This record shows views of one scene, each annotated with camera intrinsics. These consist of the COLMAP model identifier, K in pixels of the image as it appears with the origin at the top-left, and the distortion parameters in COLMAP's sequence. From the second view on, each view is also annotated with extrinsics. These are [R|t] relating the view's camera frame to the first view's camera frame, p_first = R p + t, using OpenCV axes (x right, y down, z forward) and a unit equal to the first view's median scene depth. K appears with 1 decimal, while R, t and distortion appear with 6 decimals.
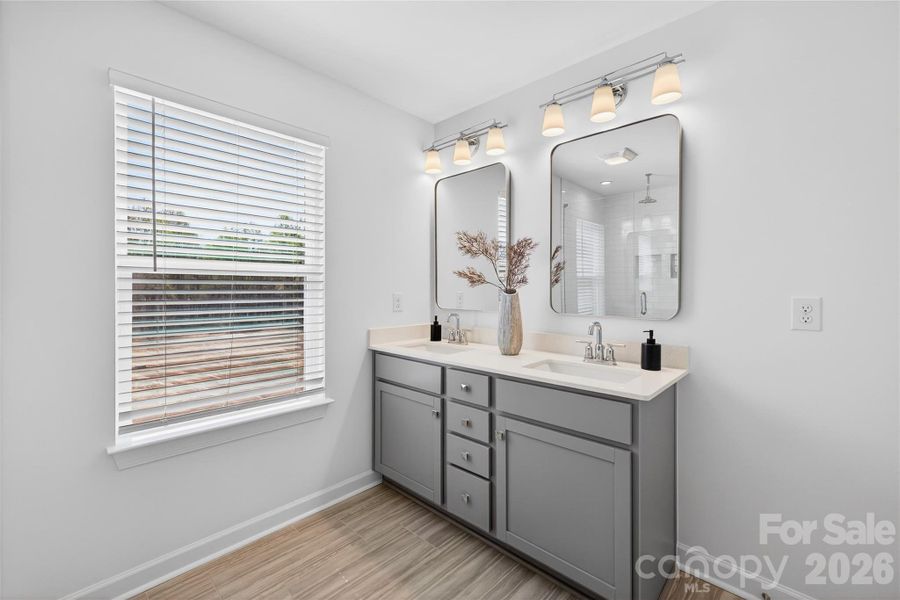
lens RADIAL K [[376.6, 0, 451.0], [0, 376.6, 291.1], [0, 0, 1]] dist [0.000500, -0.000174]
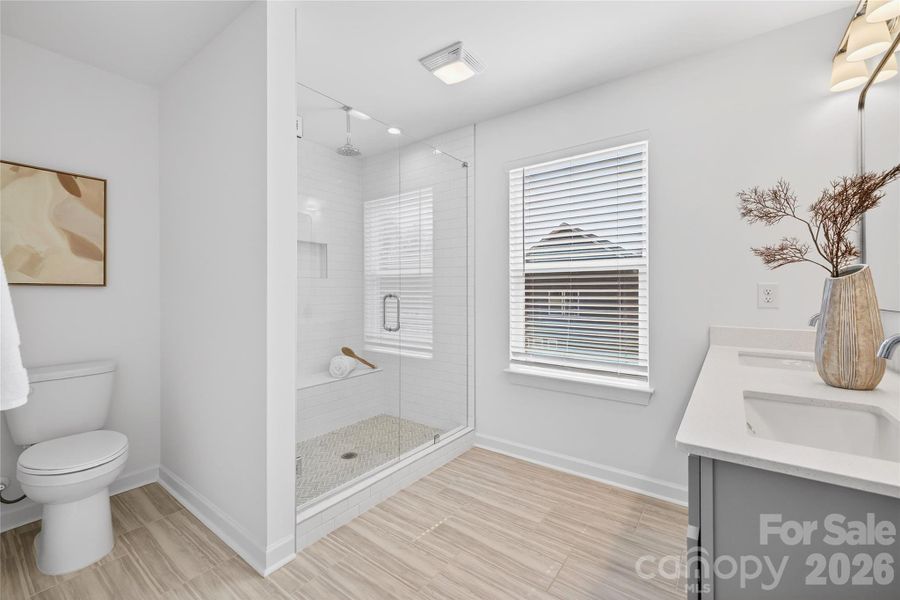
lens RADIAL K [[376.6, 0, 450.6], [0, 376.6, 295.9], [0, 0, 1]] dist [0.000500, -0.000174]
pose [[0.121978, 0.008141, -0.992499, 0.670952], [-0.006558, 0.999951, 0.007396, 0.037153], [0.992511, 0.005606, 0.122025, 0.381001]]
